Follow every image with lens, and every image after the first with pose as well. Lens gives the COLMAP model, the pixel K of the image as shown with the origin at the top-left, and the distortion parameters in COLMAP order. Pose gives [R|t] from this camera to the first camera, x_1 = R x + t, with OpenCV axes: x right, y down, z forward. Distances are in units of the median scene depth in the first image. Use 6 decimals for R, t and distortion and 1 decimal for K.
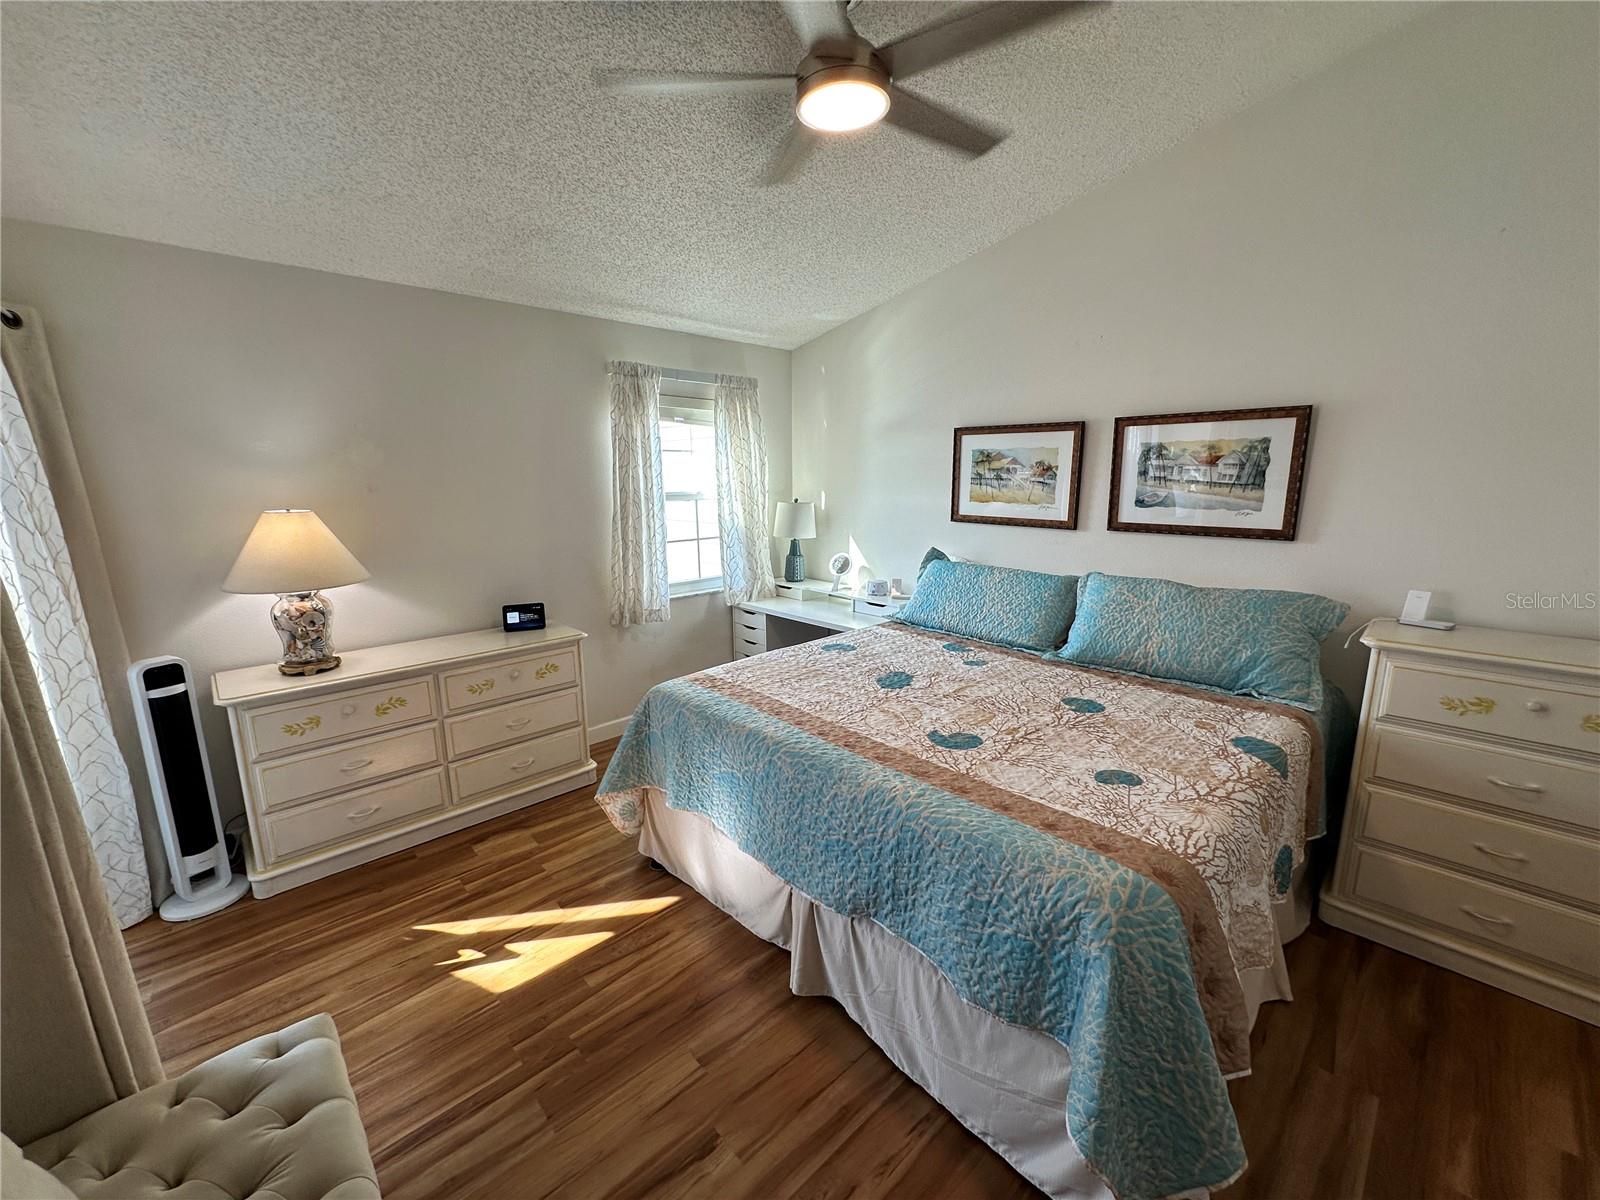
lens RADIAL K [[637.8, 0, 799.9], [0, 637.8, 603.9], [0, 0, 1]] dist [-0.003413, 0.000722]
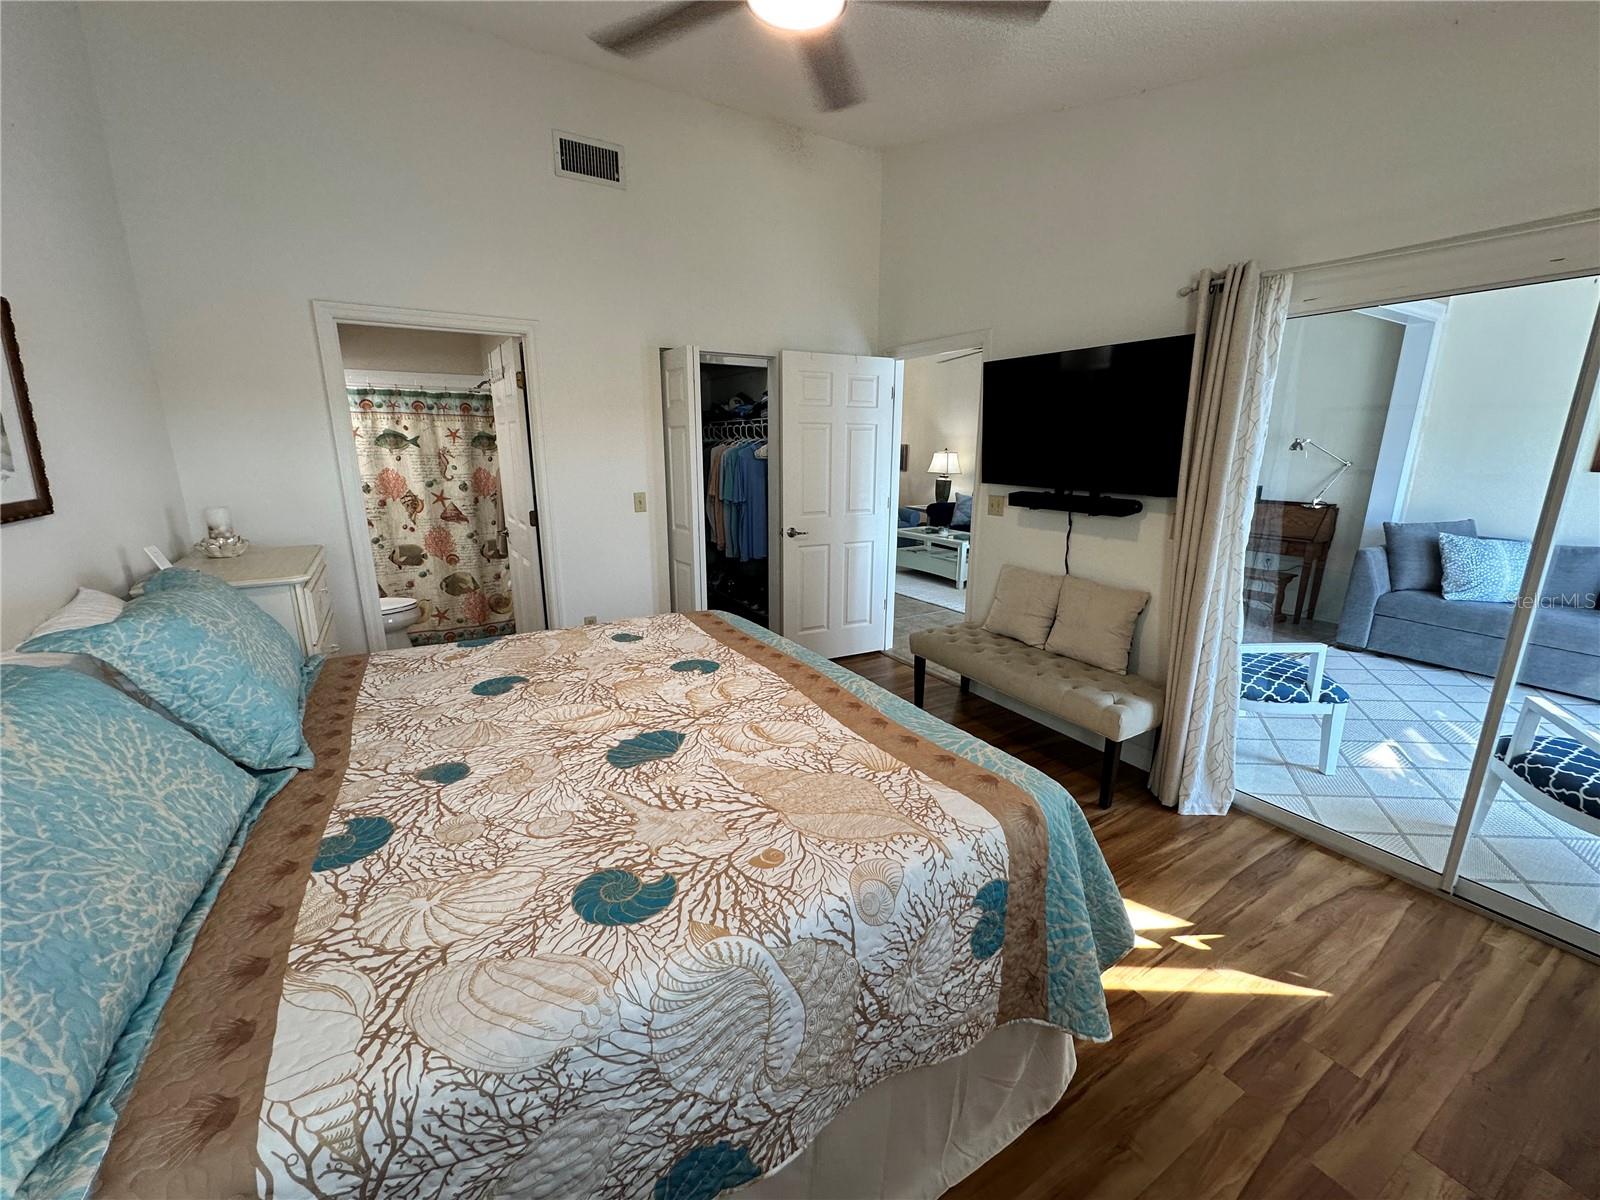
lens RADIAL K [[637.8, 0, 798.5], [0, 637.8, 598.6], [0, 0, 1]] dist [-0.003413, 0.000722]
pose [[-0.975554, -0.049111, 0.214202, -0.113649], [0.046490, 0.906530, 0.419574, -0.252771], [-0.214786, 0.419275, -0.882086, 1.415529]]
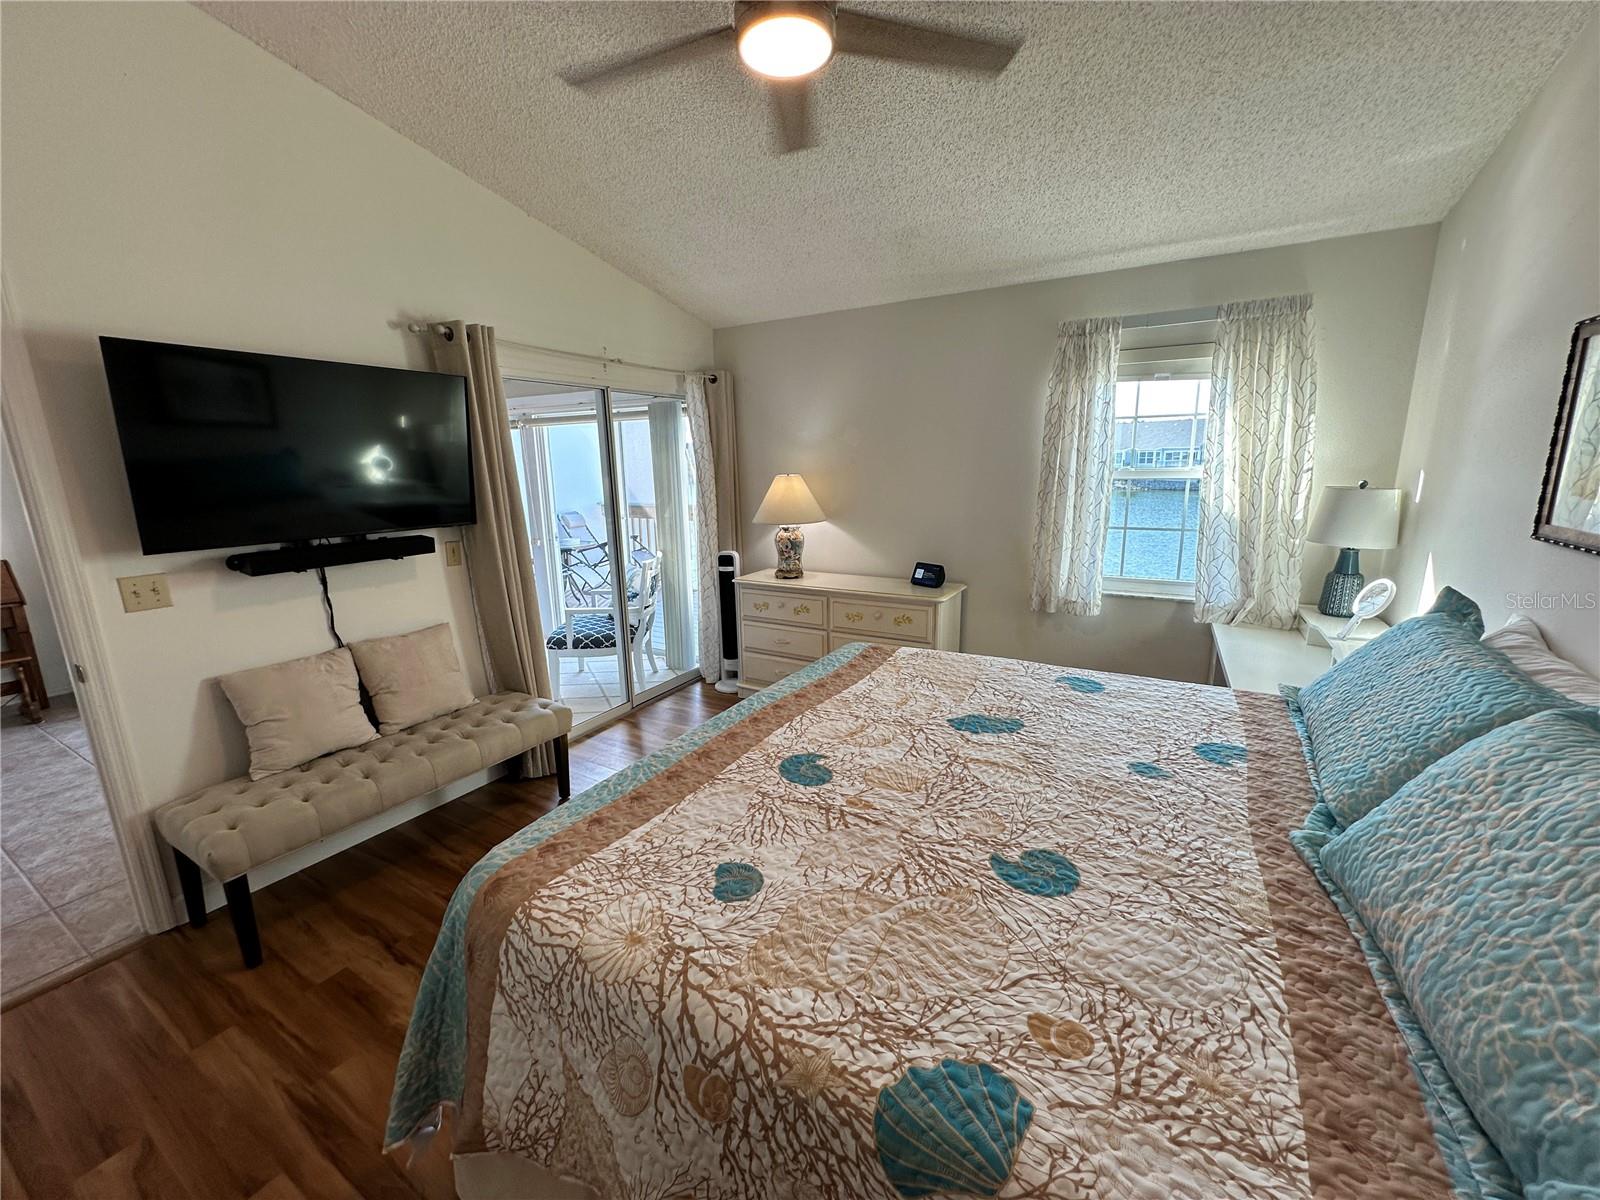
lens RADIAL K [[637.8, 0, 798.7], [0, 637.8, 604.4], [0, 0, 1]] dist [-0.003413, 0.000722]
pose [[0.277983, 0.210662, -0.937202, 0.731588], [-0.178026, 0.970053, 0.165242, -0.094753], [0.943945, 0.120912, 0.307162, 0.542845]]
